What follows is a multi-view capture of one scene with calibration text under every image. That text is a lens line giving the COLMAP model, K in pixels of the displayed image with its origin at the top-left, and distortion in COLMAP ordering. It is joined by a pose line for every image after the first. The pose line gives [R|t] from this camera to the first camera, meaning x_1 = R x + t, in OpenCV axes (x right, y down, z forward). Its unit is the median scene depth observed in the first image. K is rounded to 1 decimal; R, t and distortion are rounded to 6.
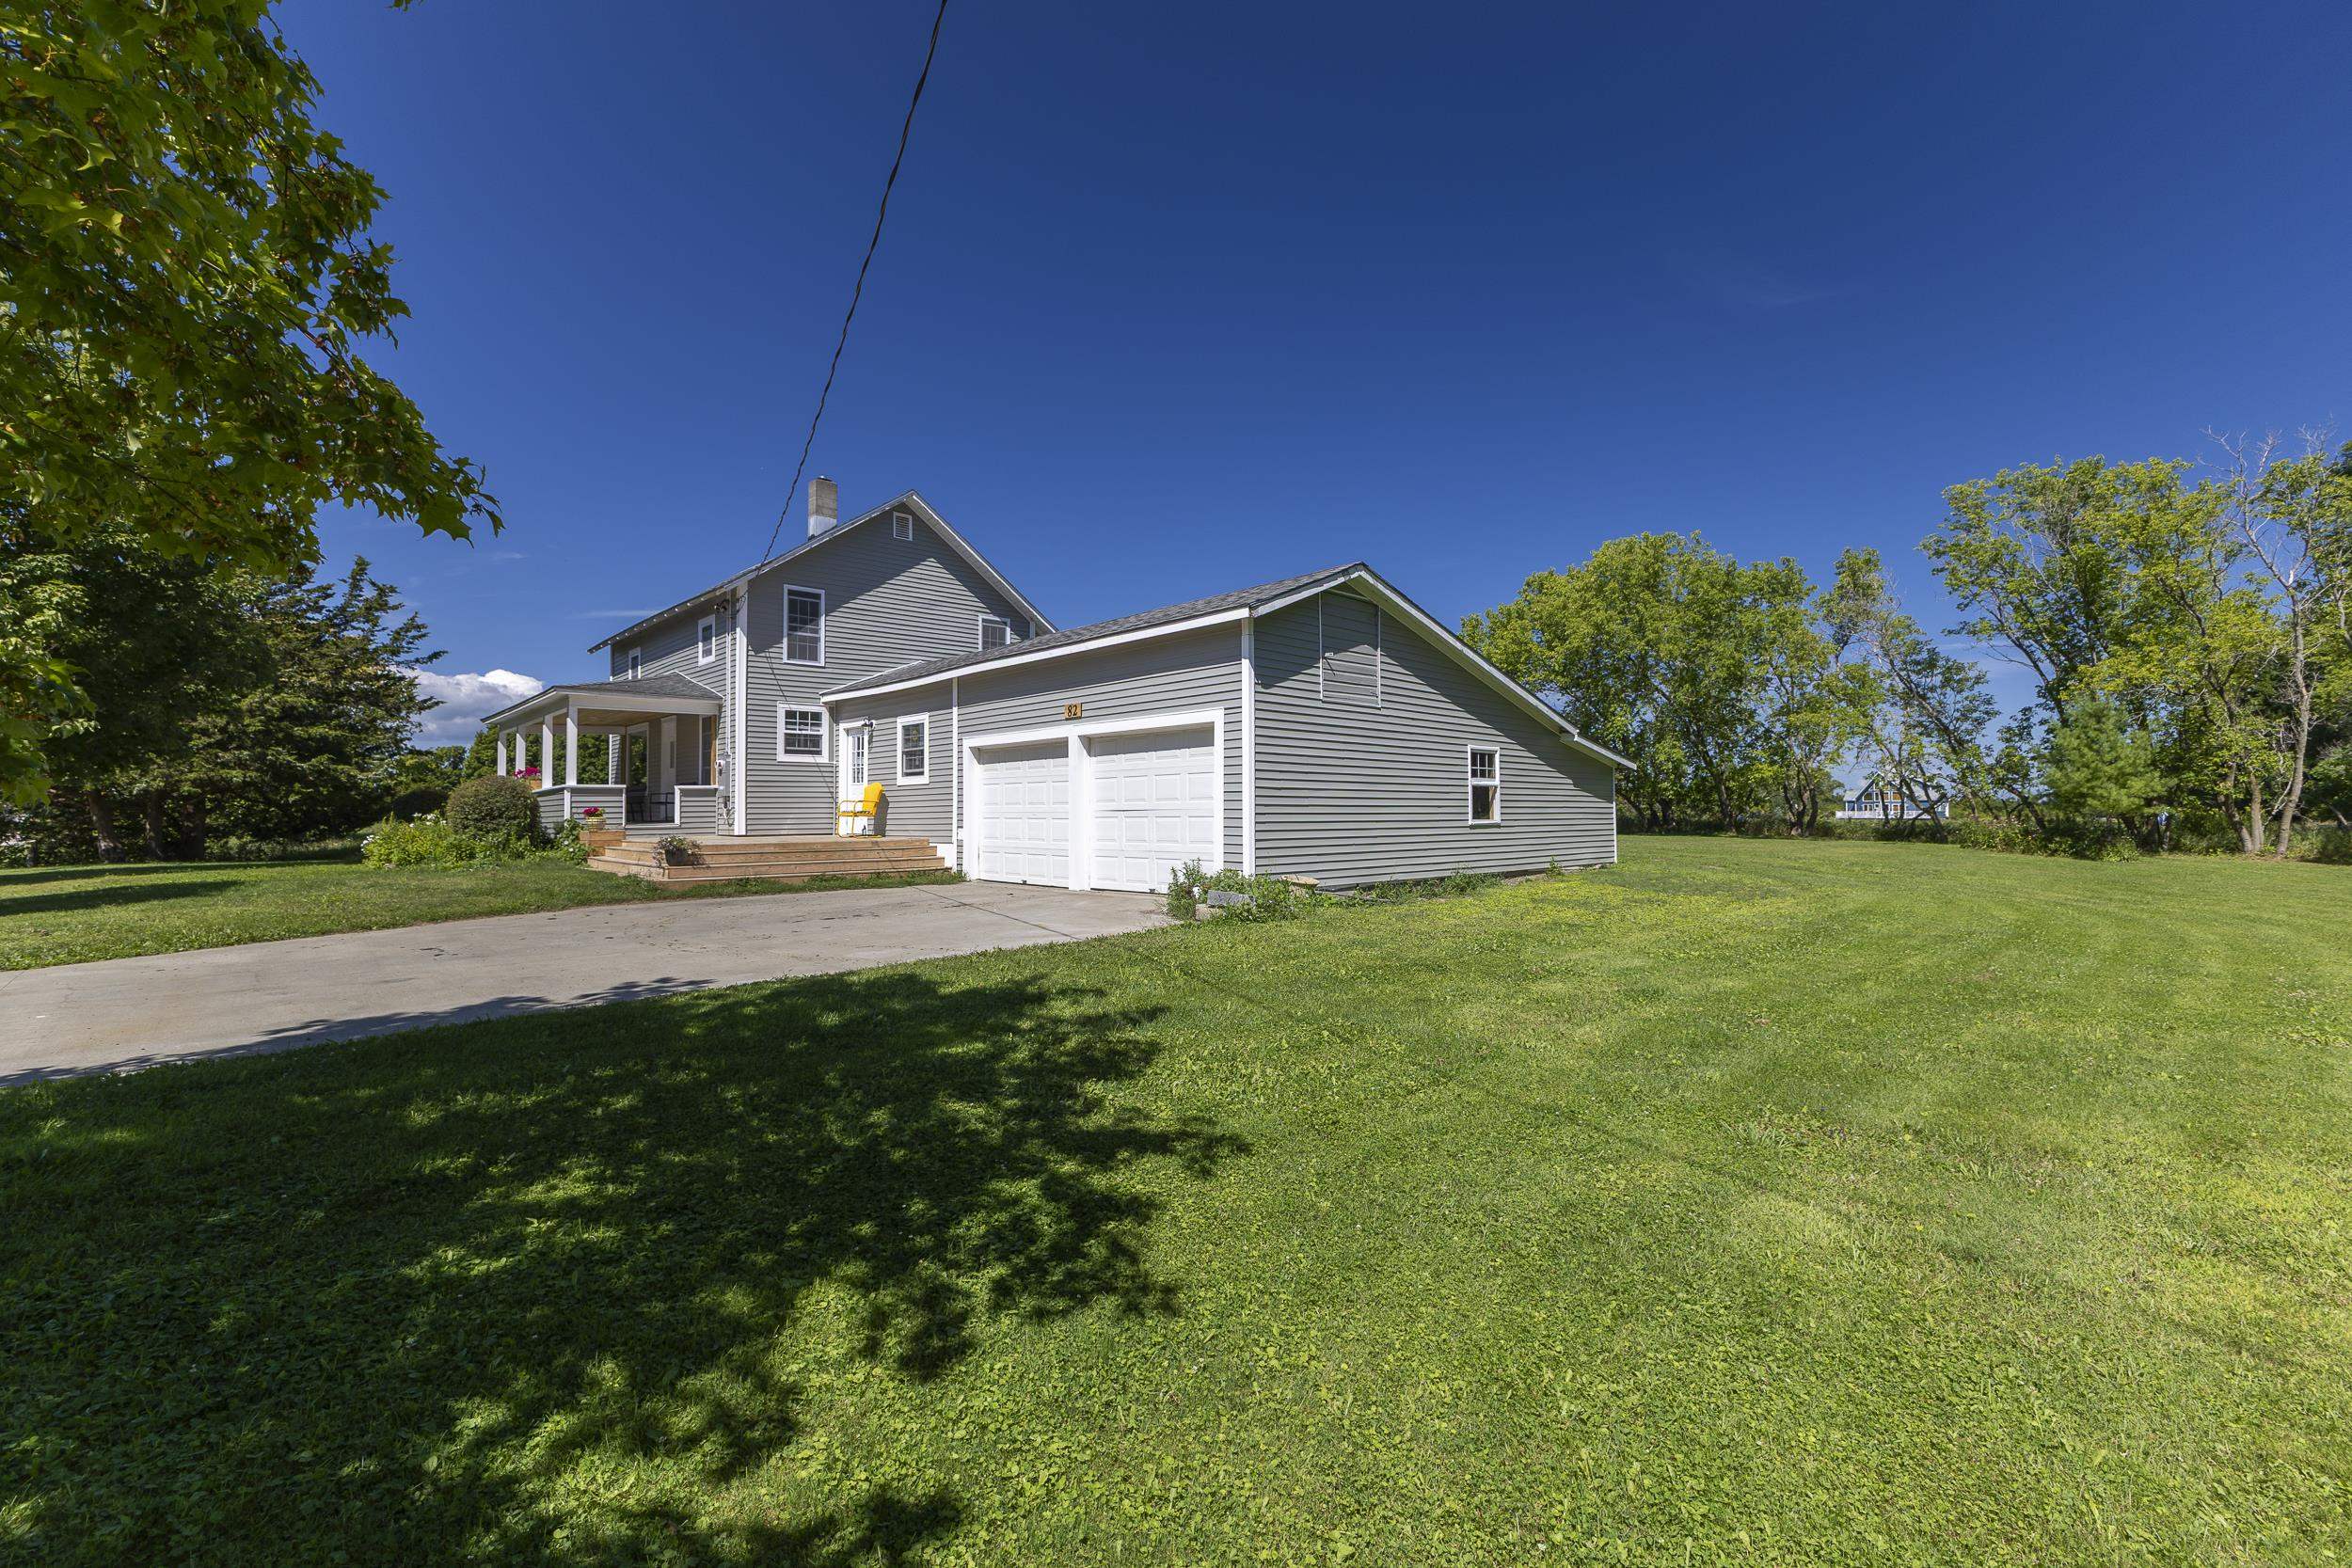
lens RADIAL K [[997.2, 0, 1179.1], [0, 997.2, 782.0], [0, 0, 1]] dist [-0.009534, 0.000325]
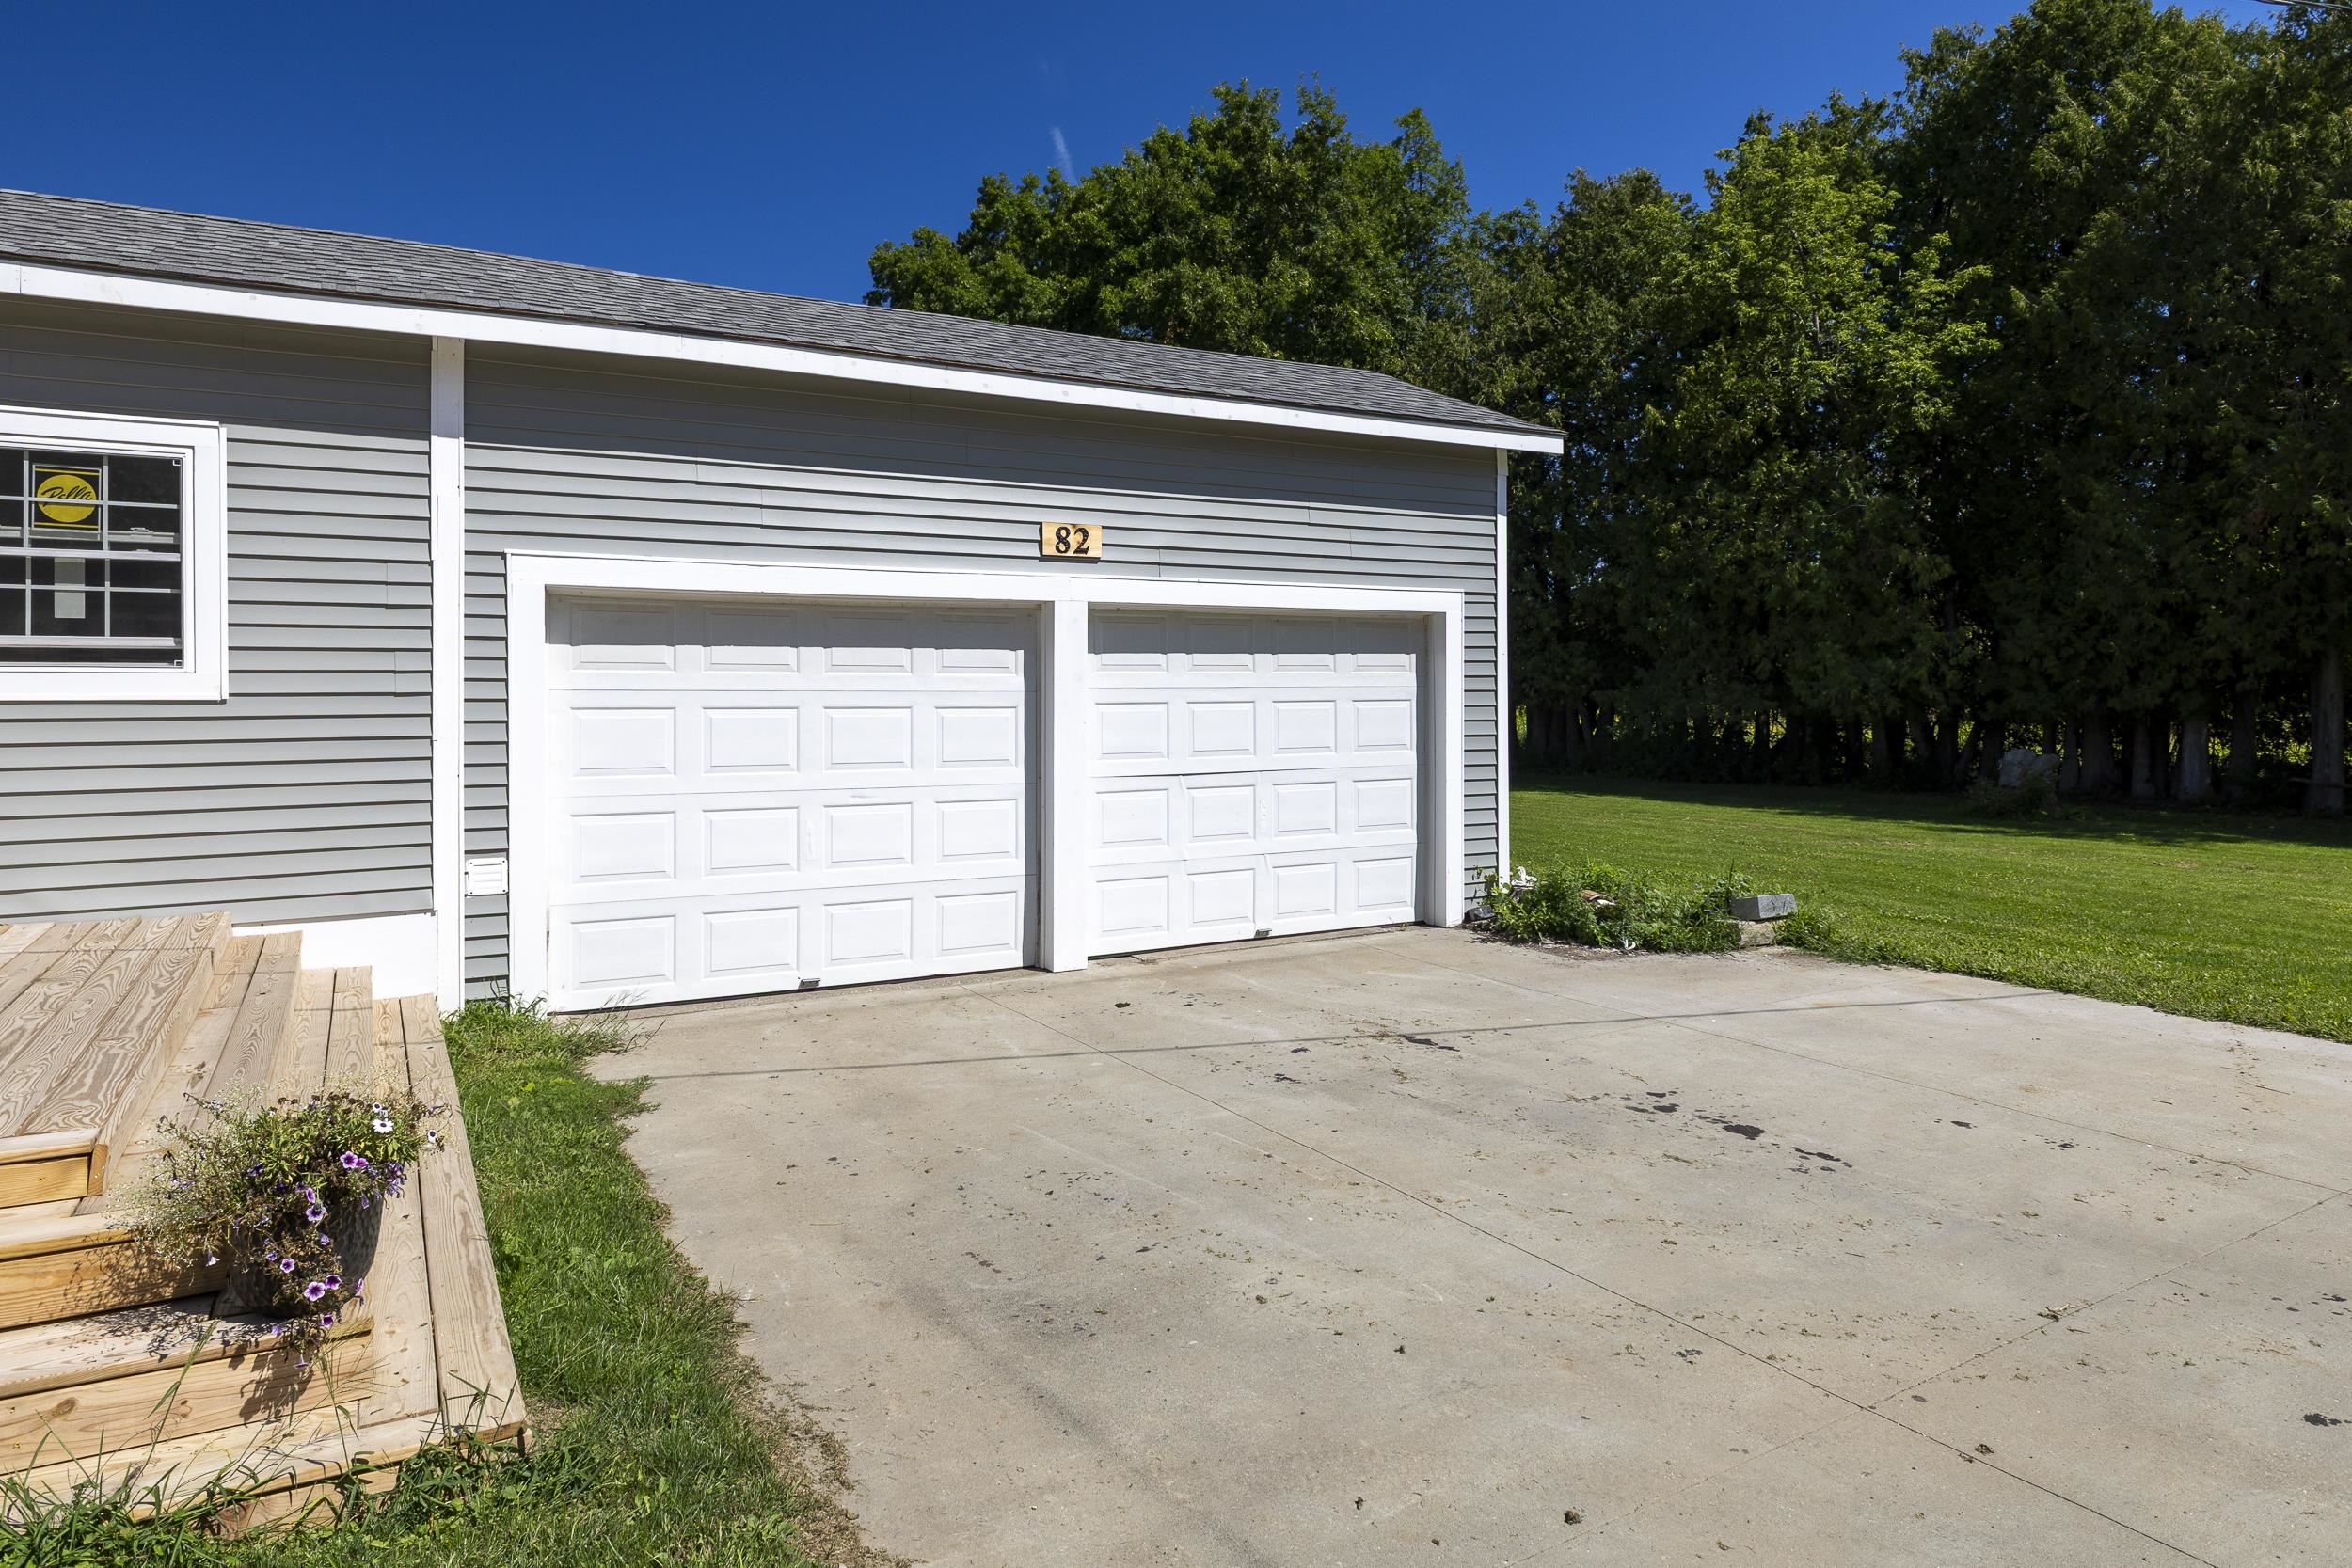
lens RADIAL K [[1419.4, 0, 1172.2], [0, 1419.4, 685.5], [0, 0, 1]] dist [0.006640, -0.011159]
pose [[0.231103, 0.010258, 0.972875, -0.544588], [-0.028479, 0.999587, -0.003775, -0.007743], [-0.972512, -0.026834, 0.231300, 0.663091]]
